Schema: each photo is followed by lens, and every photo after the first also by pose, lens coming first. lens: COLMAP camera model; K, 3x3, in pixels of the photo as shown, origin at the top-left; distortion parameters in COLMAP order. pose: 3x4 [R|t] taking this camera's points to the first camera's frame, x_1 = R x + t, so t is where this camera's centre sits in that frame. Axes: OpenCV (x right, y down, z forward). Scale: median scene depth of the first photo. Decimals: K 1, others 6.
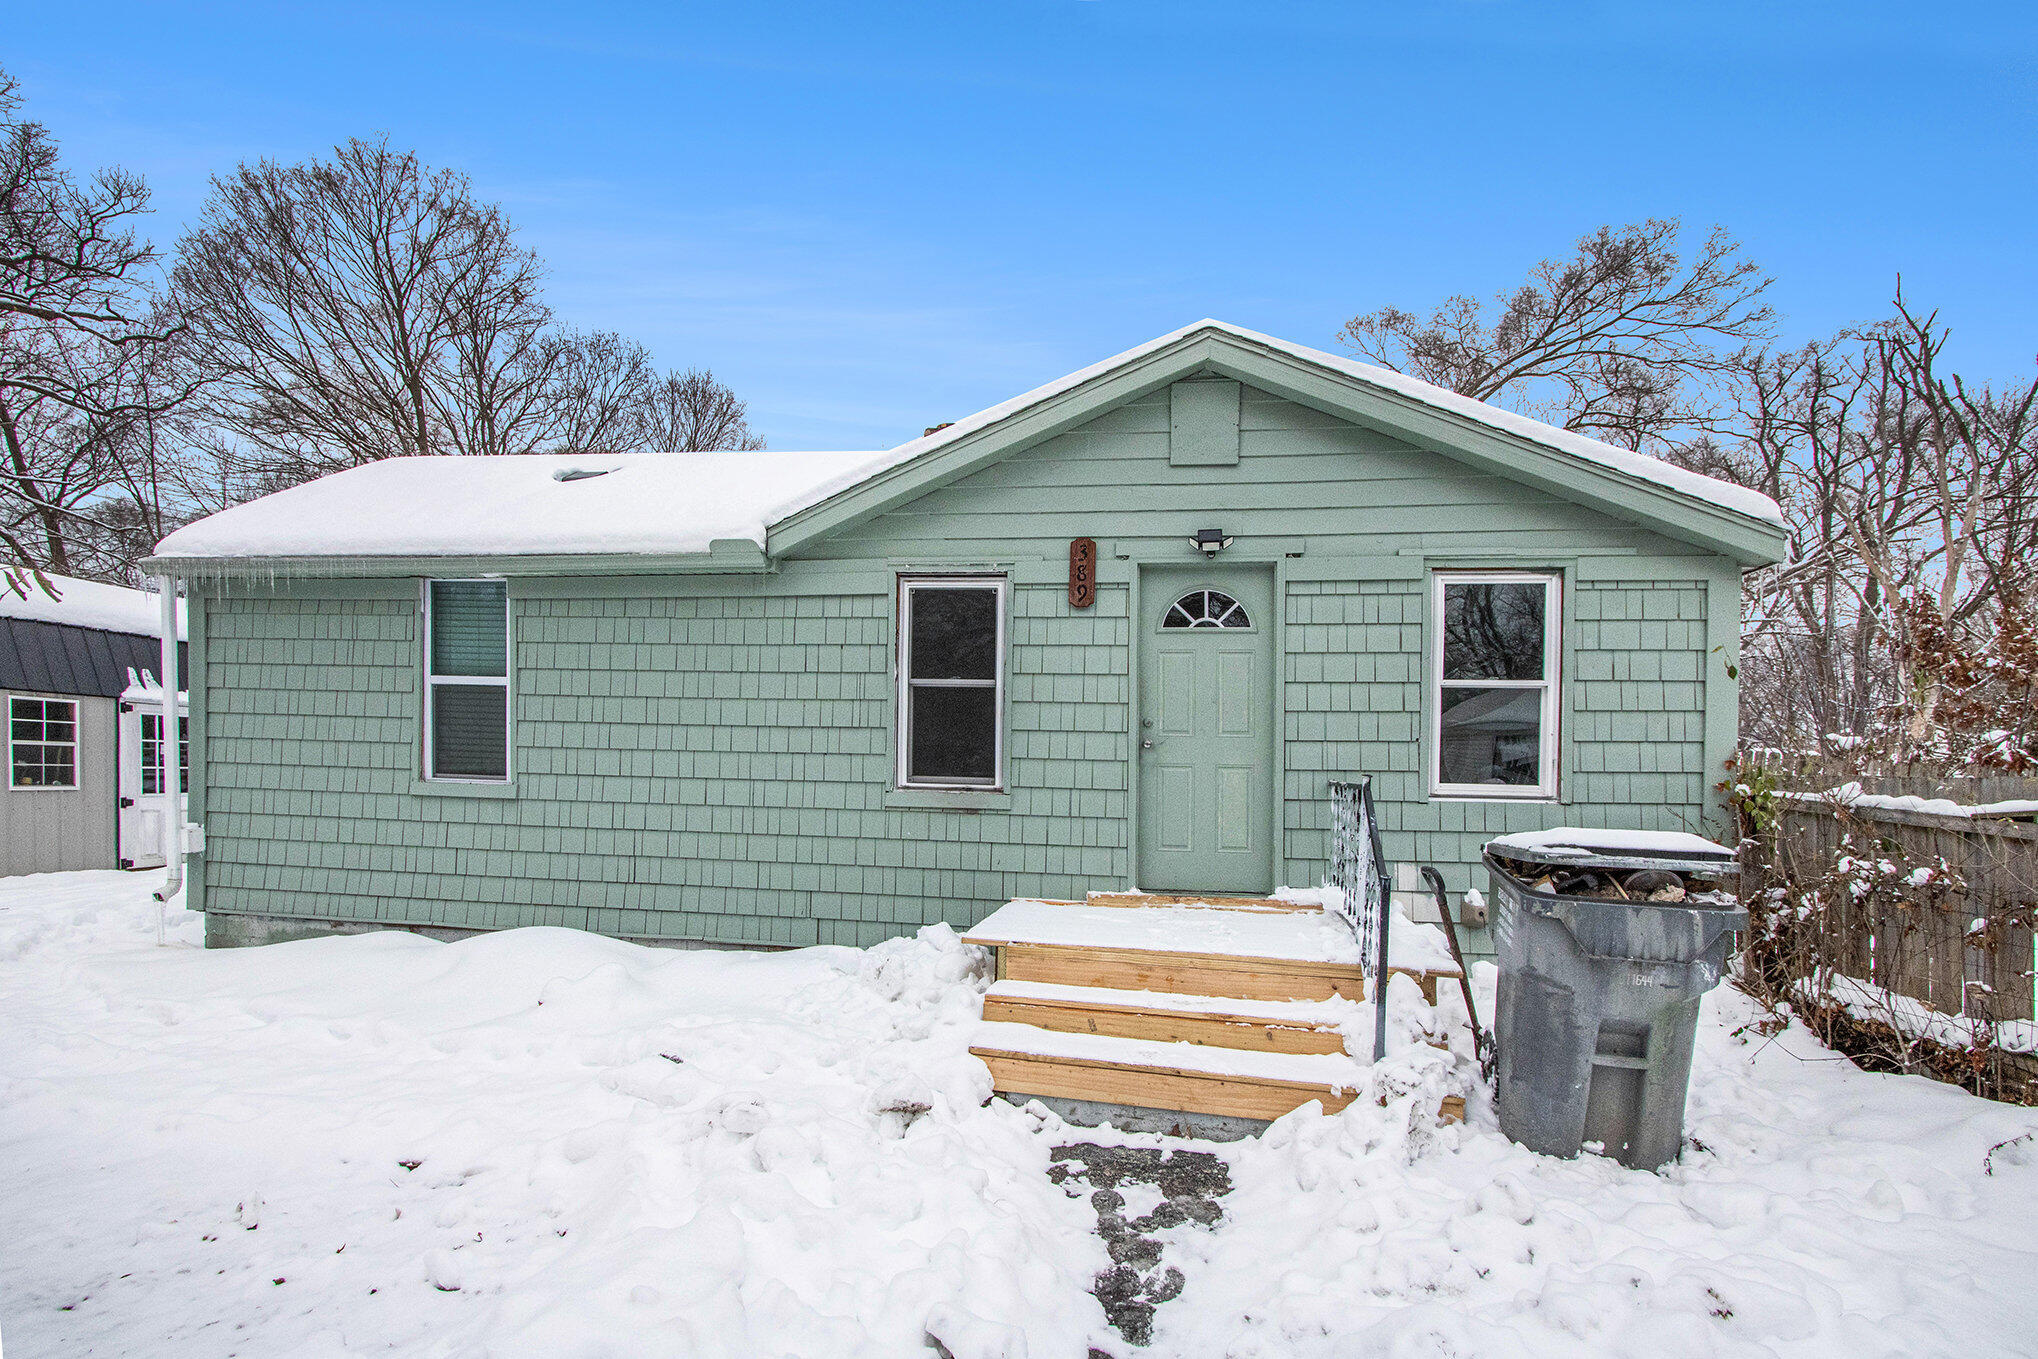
lens RADIAL K [[909.6, 0, 1026.4], [0, 909.6, 766.4], [0, 0, 1]] dist [-0.000308, 0.000460]
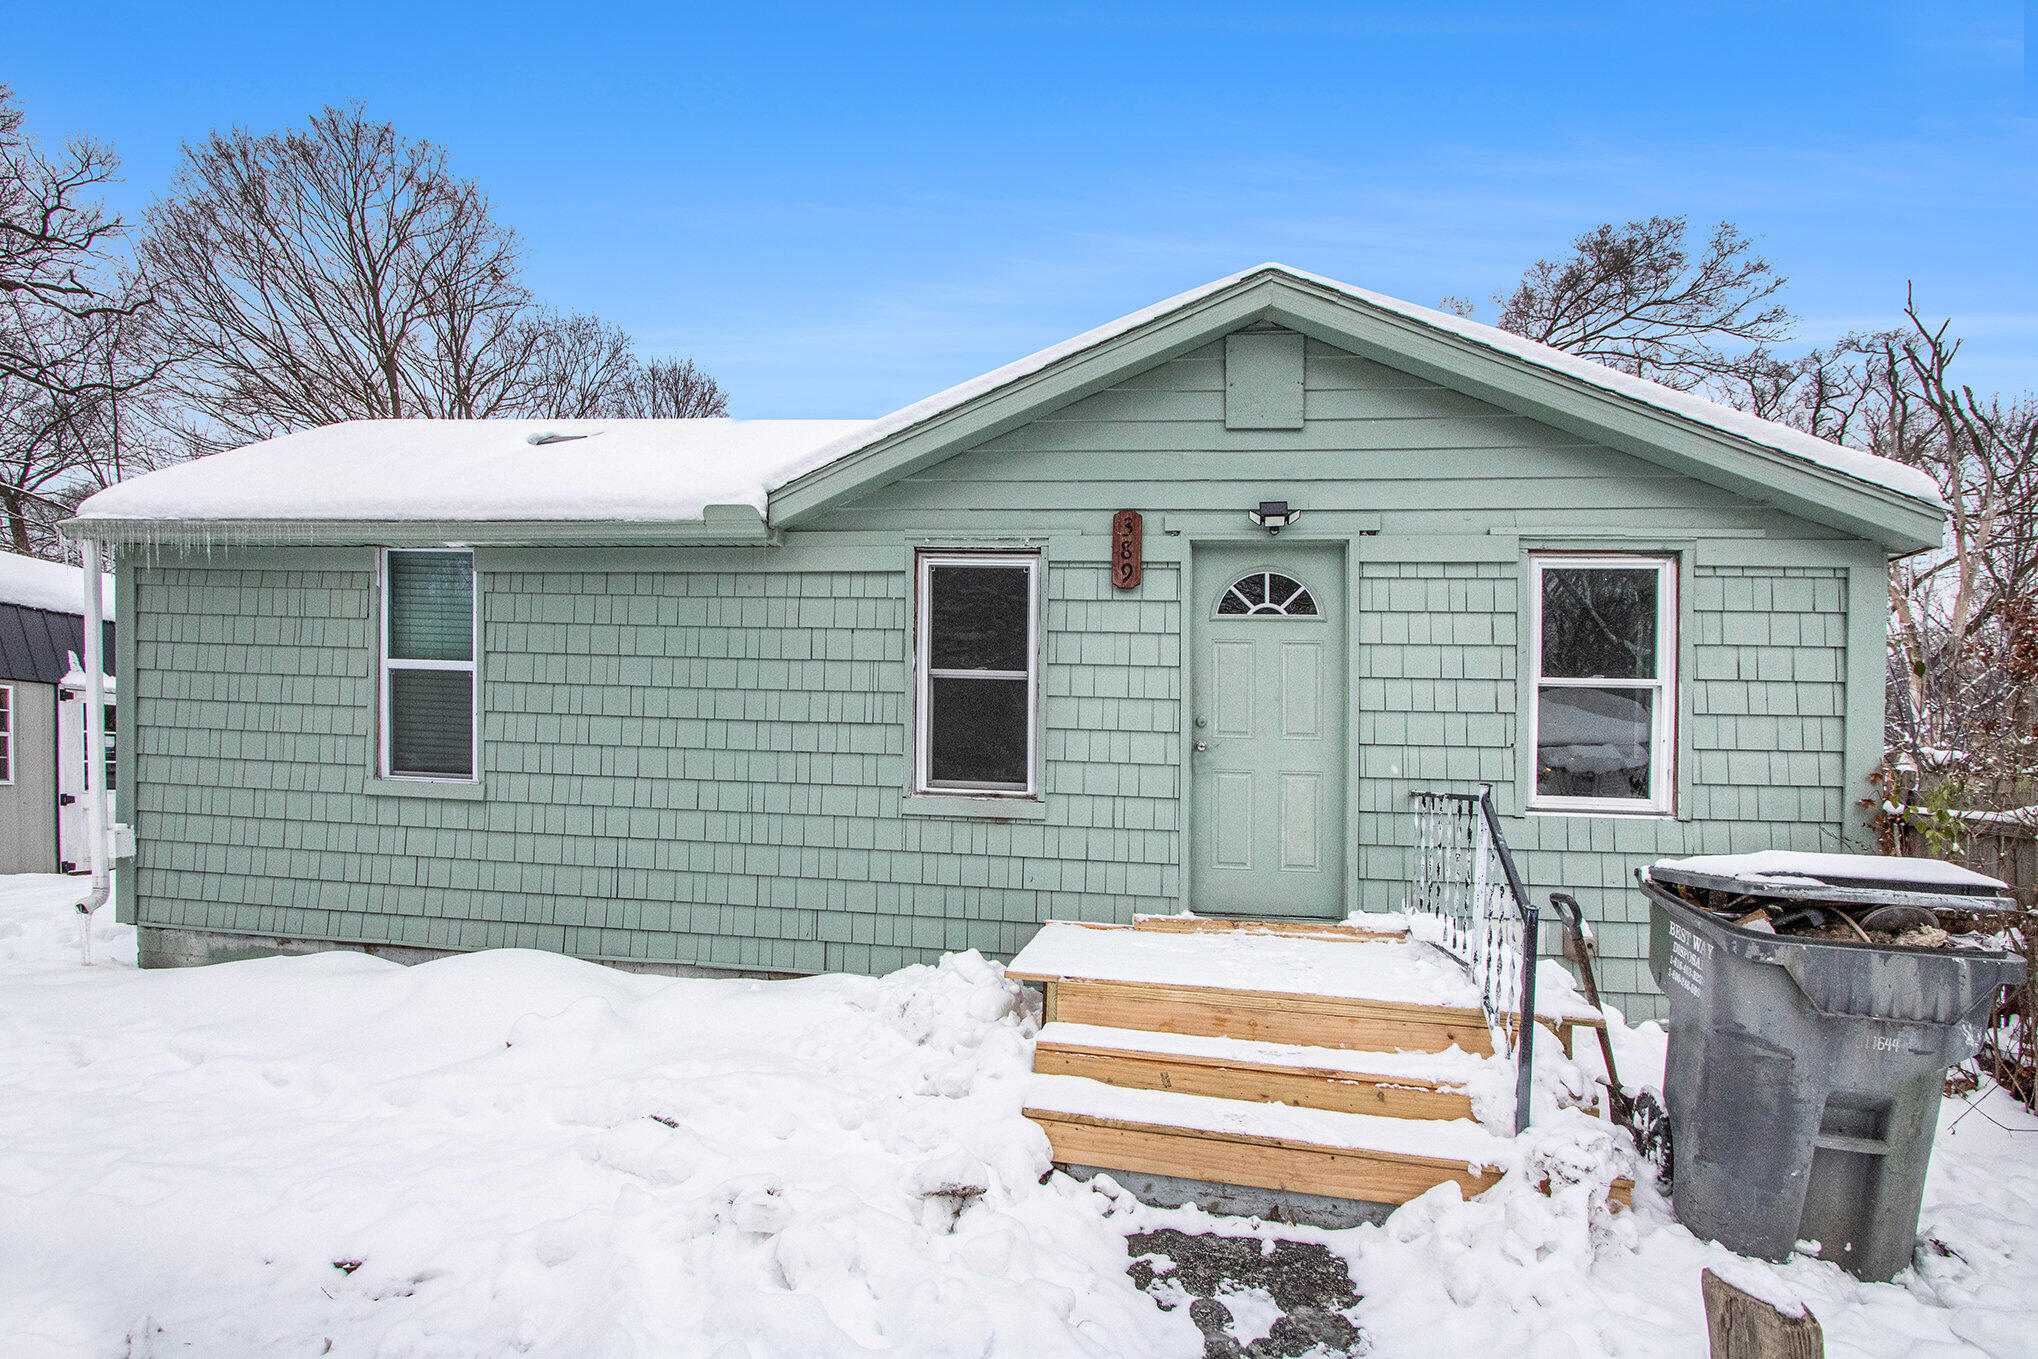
lens RADIAL K [[946.4, 0, 1012.9], [0, 946.4, 799.4], [0, 0, 1]] dist [-0.010943, -0.001108]
pose [[0.999868, 0.012242, -0.010696, -0.039605], [-0.011963, 0.999597, 0.025759, 0.005283], [0.011007, -0.025628, 0.999611, 0.094208]]
